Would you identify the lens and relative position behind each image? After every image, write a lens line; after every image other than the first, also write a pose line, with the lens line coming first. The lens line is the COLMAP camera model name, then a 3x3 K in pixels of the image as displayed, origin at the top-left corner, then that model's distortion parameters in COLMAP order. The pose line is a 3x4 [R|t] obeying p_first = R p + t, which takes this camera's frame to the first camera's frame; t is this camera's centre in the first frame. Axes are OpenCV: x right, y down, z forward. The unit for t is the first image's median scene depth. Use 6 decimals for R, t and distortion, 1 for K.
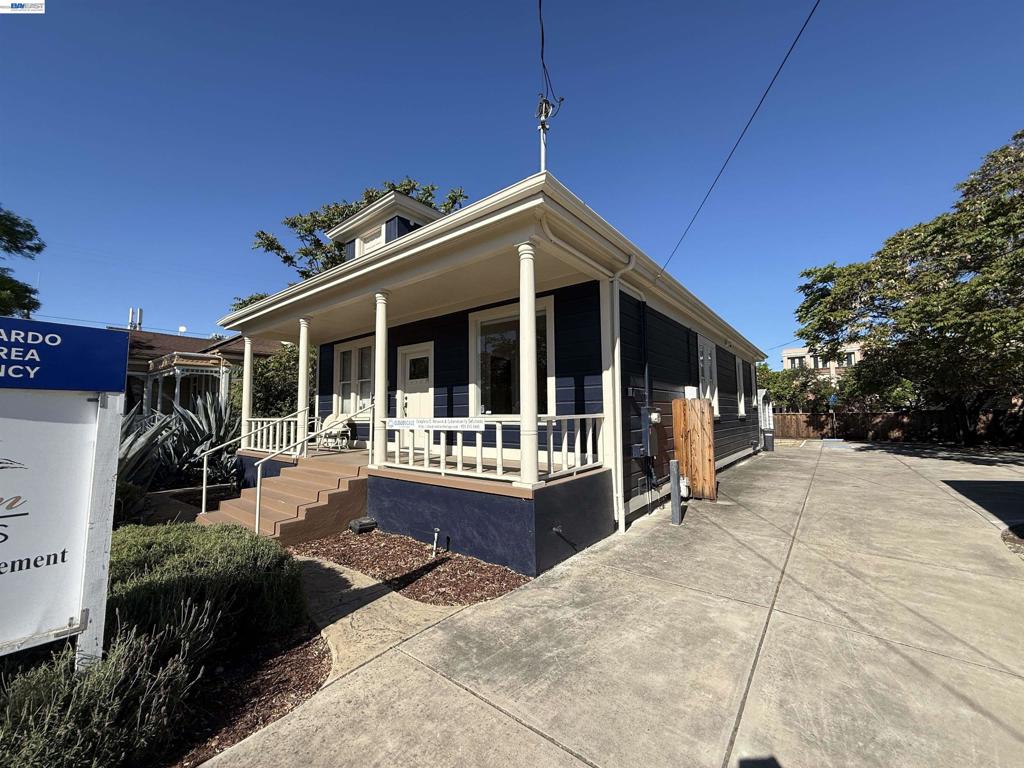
lens RADIAL K [[407.1, 0, 508.9], [0, 407.1, 385.4], [0, 0, 1]] dist [-0.000086, -0.000128]
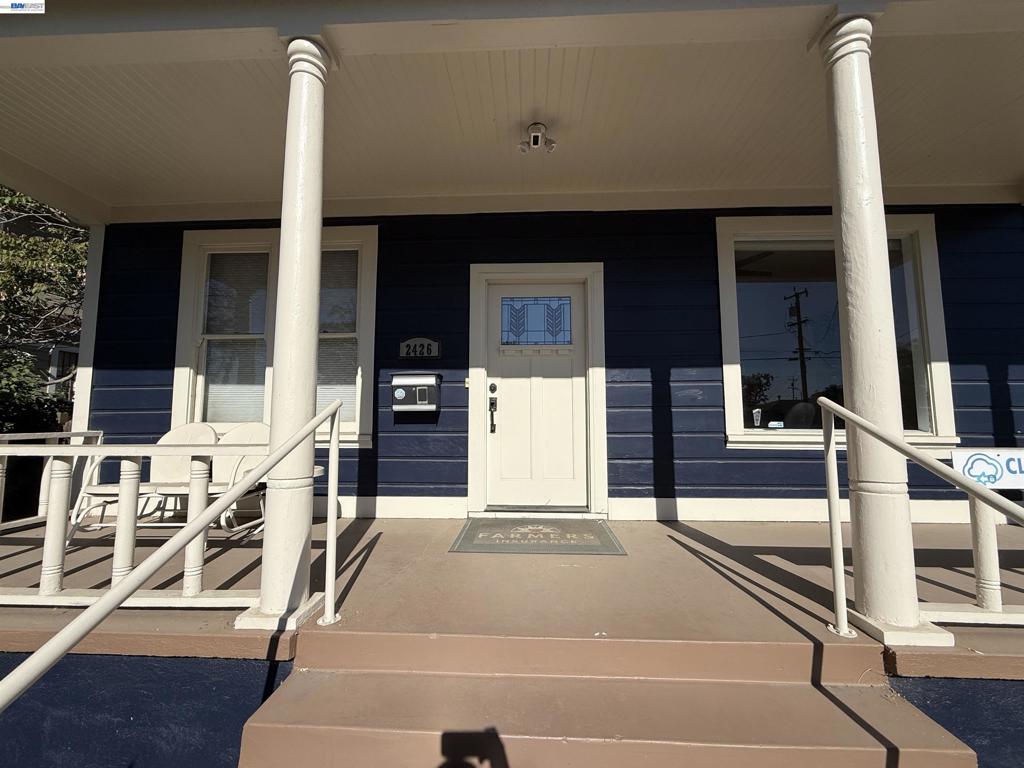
lens RADIAL K [[407.1, 0, 511.7], [0, 407.1, 384.5], [0, 0, 1]] dist [-0.000086, -0.000128]
pose [[0.804512, 0.059465, 0.590952, -0.527349], [-0.050439, 0.998221, -0.031780, 0.043763], [-0.591791, -0.004240, 0.806080, 0.705984]]
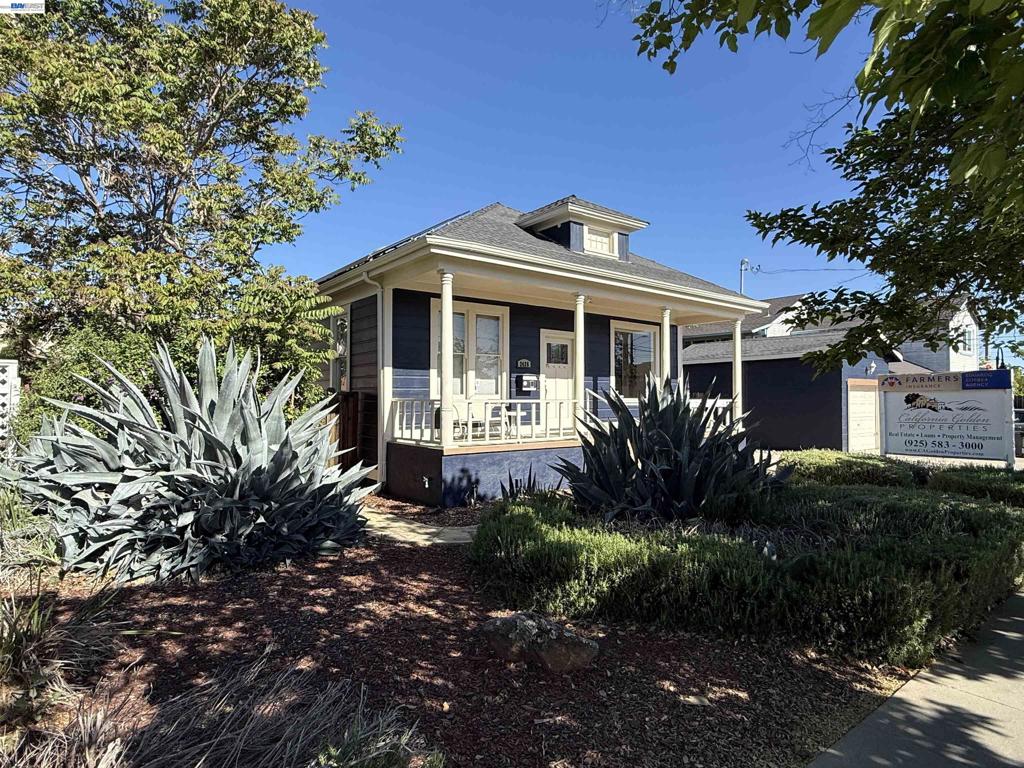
lens RADIAL K [[560.5, 0, 511.0], [0, 560.5, 386.5], [0, 0, 1]] dist [-0.001616, -0.000020]
pose [[0.233996, 0.031029, 0.971742, -1.769171], [-0.072075, 0.997294, -0.014489, 0.077204], [-0.969562, -0.066648, 0.235599, 0.819339]]
